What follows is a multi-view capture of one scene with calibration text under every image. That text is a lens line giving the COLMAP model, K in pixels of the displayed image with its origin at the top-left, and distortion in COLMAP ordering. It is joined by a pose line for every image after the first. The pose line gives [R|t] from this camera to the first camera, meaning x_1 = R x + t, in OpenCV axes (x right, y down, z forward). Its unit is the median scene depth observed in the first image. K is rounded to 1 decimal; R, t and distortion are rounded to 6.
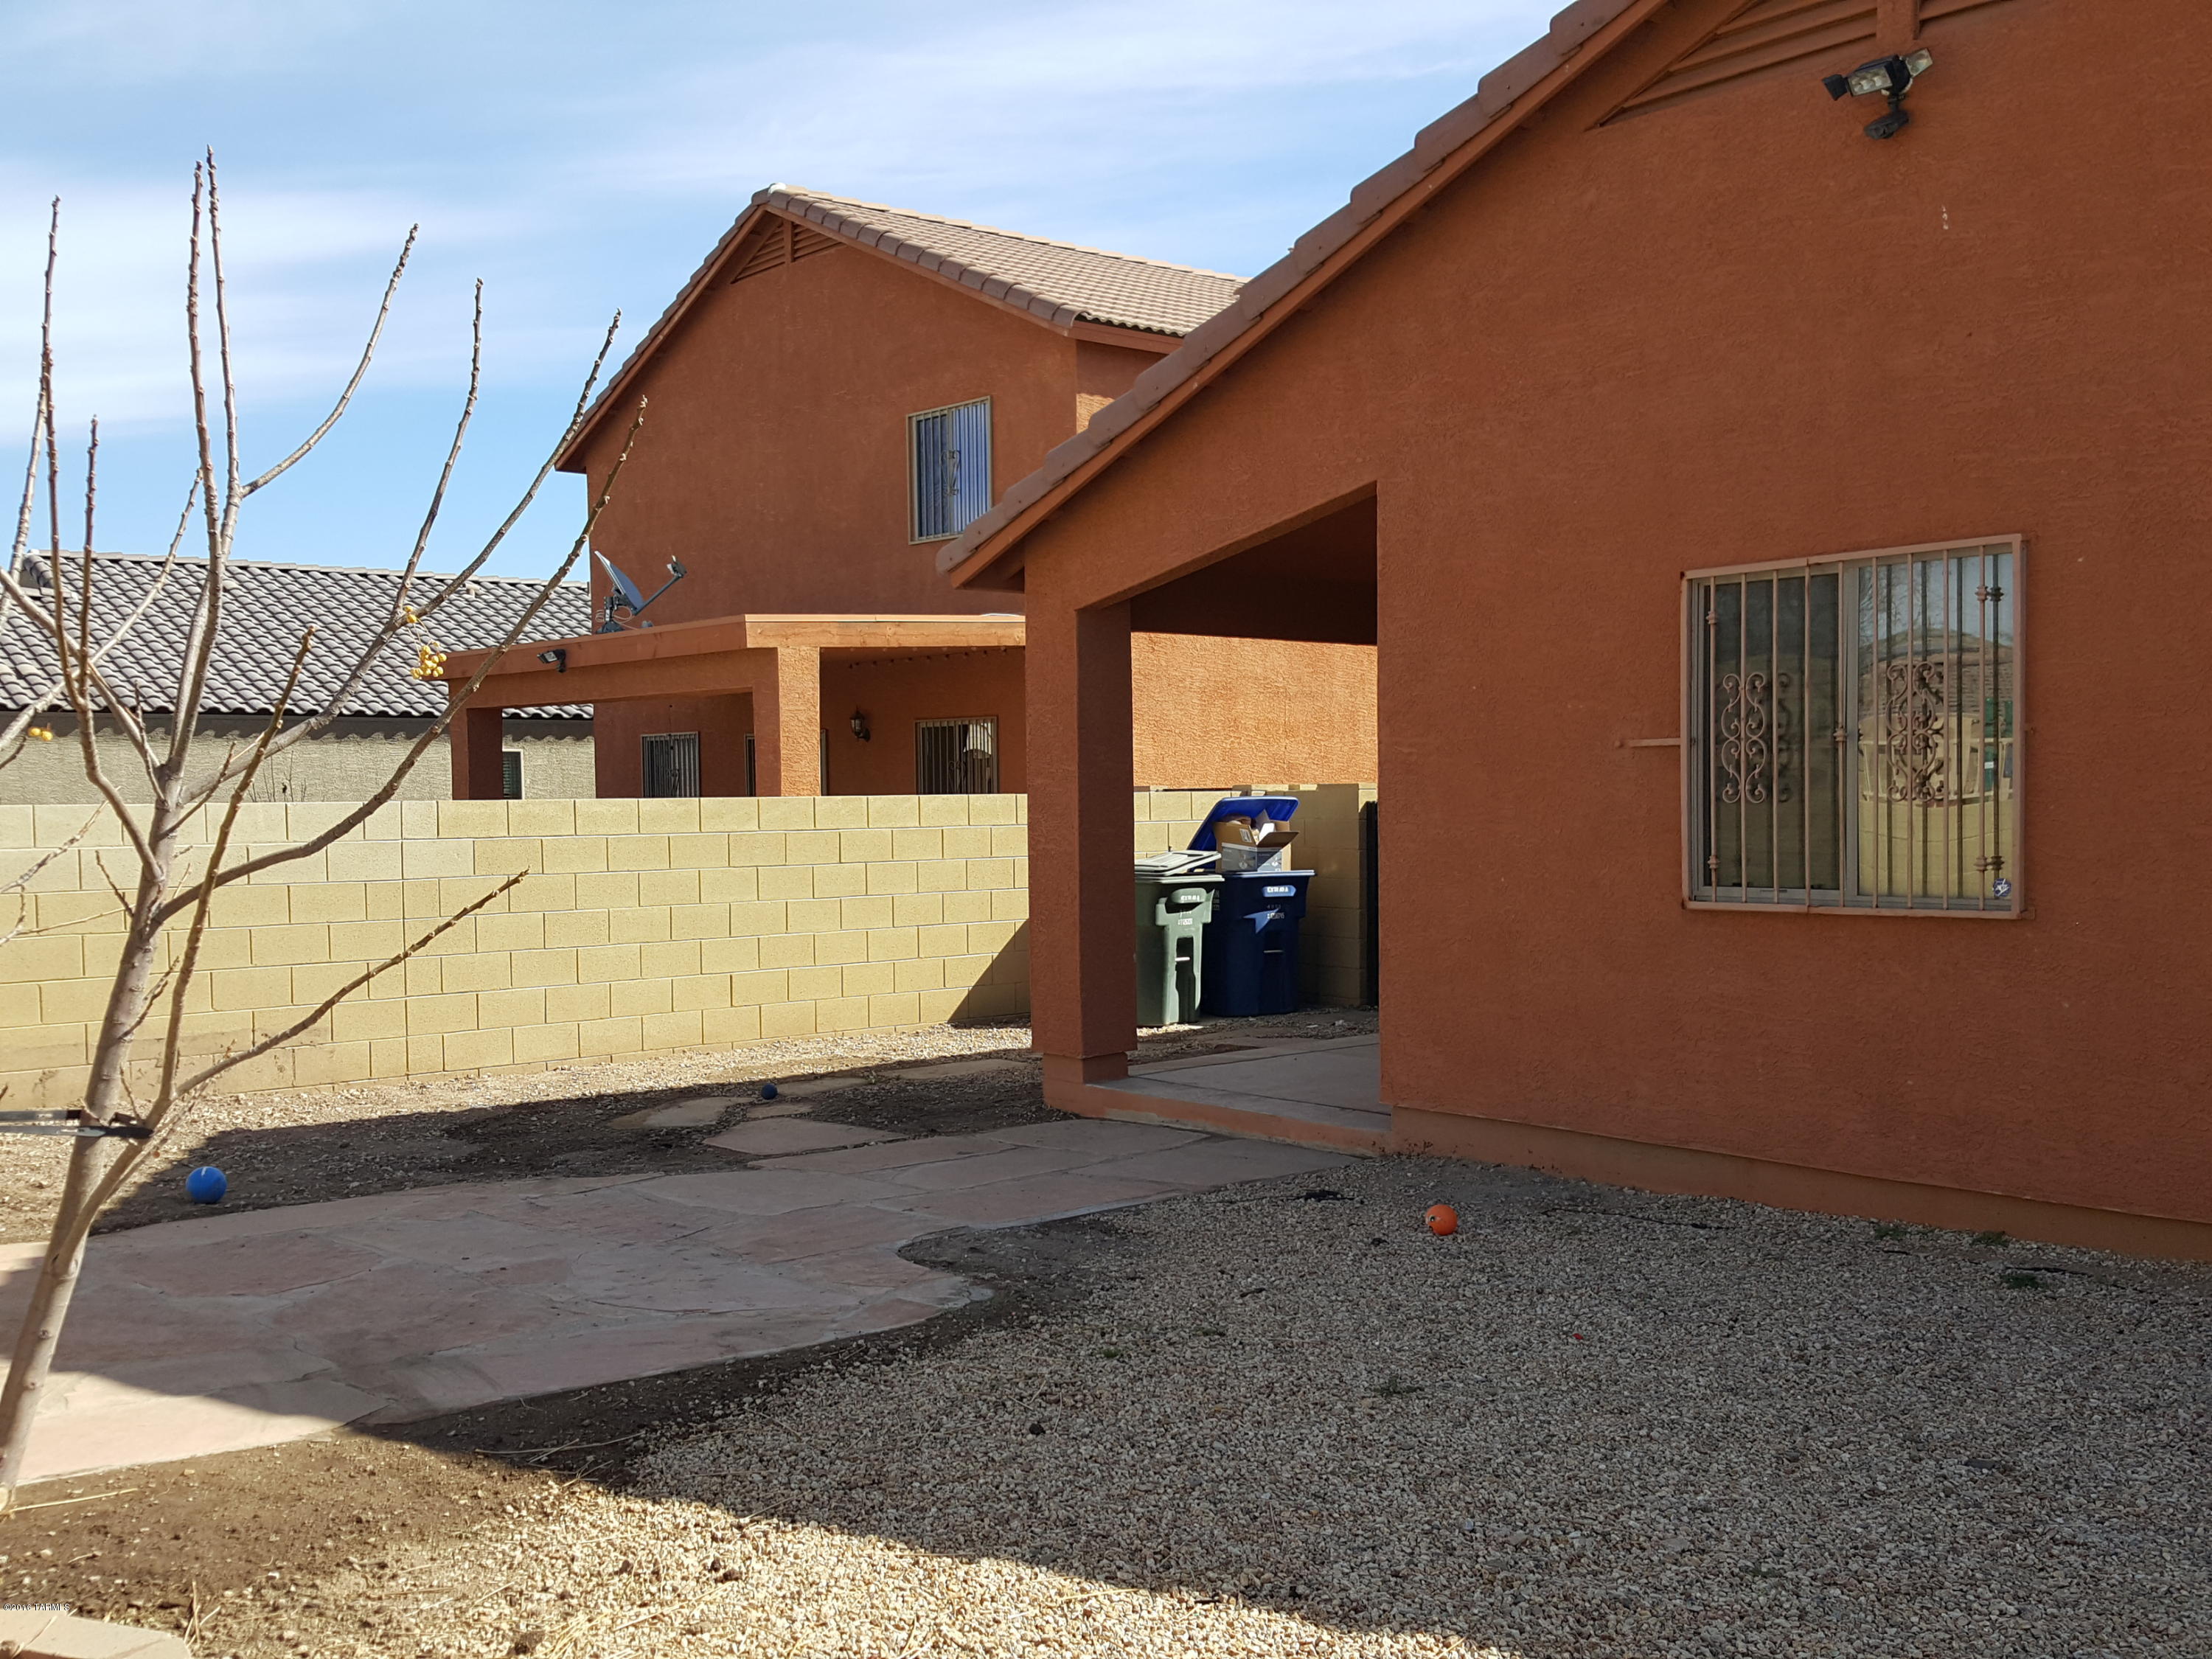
lens RADIAL K [[2209.6, 0, 1109.1], [0, 2209.6, 772.3], [0, 0, 1]] dist [-0.018103, -0.034671]
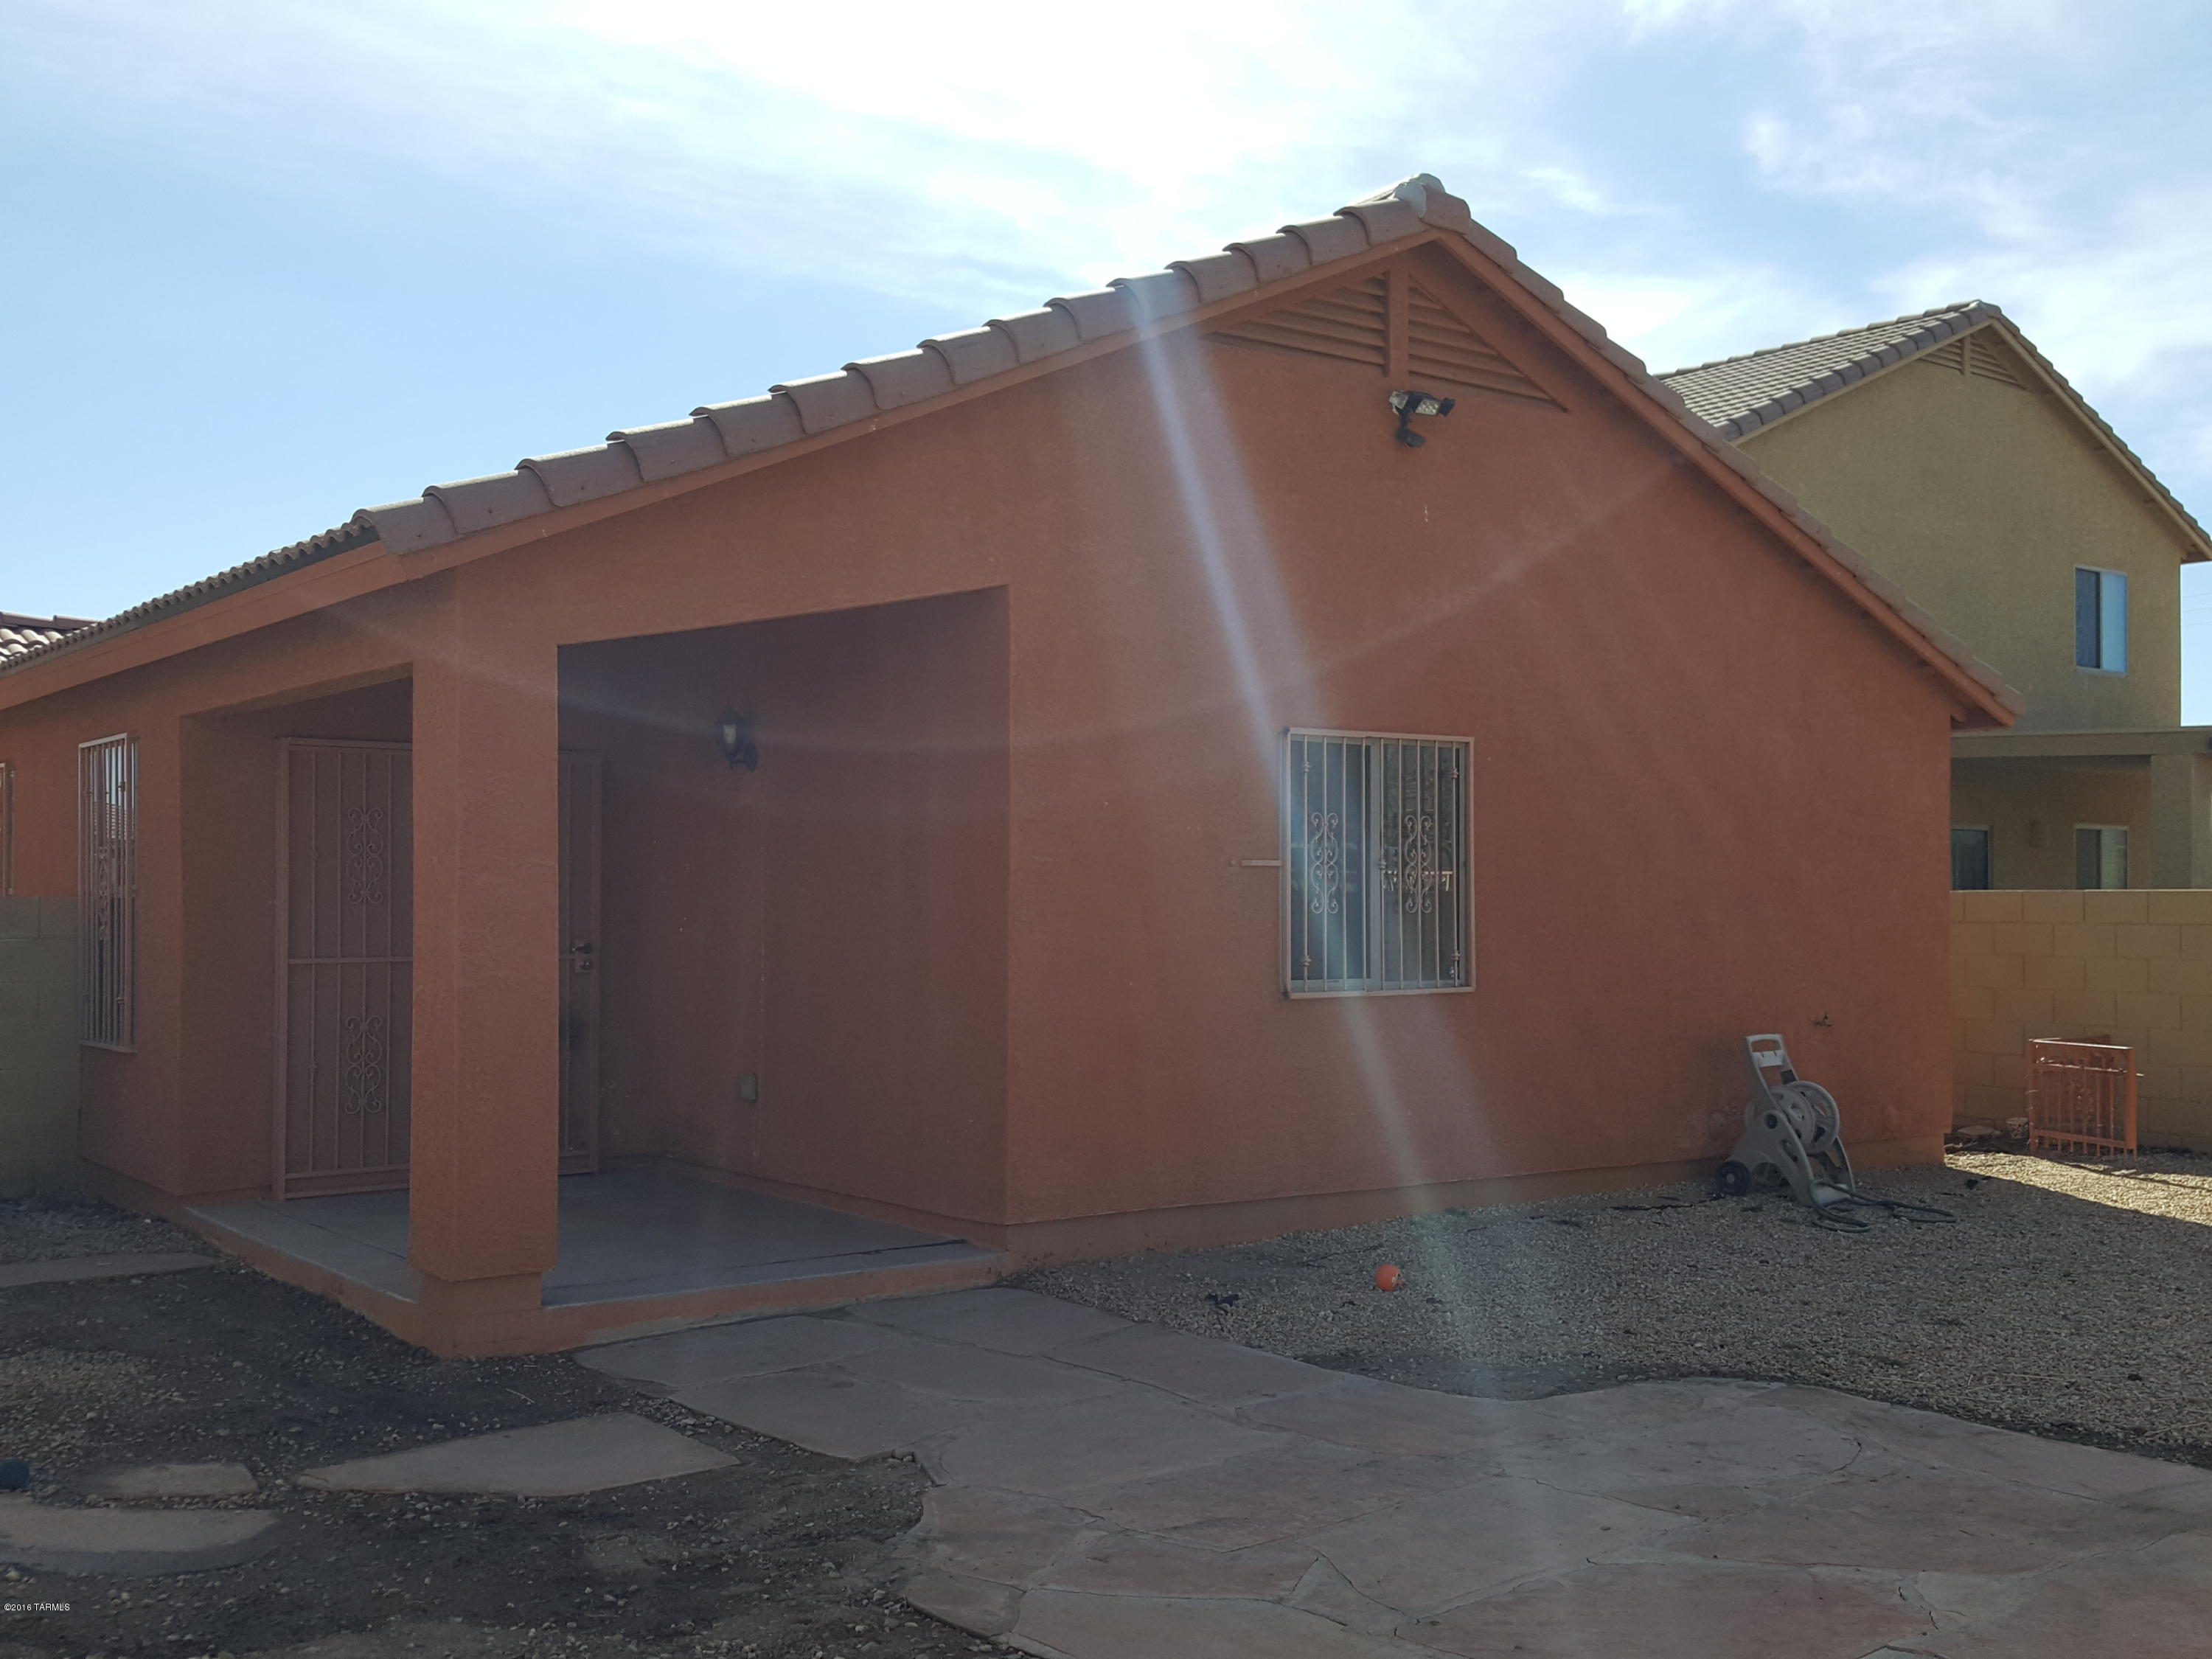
lens RADIAL K [[2209.6, 0, 1109.1], [0, 2209.6, 772.3], [0, 0, 1]] dist [-0.018103, -0.034671]
pose [[0.070551, 0.031342, 0.997016, -1.232862], [-0.037292, 0.998890, -0.028762, -0.032289], [-0.996811, -0.035151, 0.071641, 1.251851]]
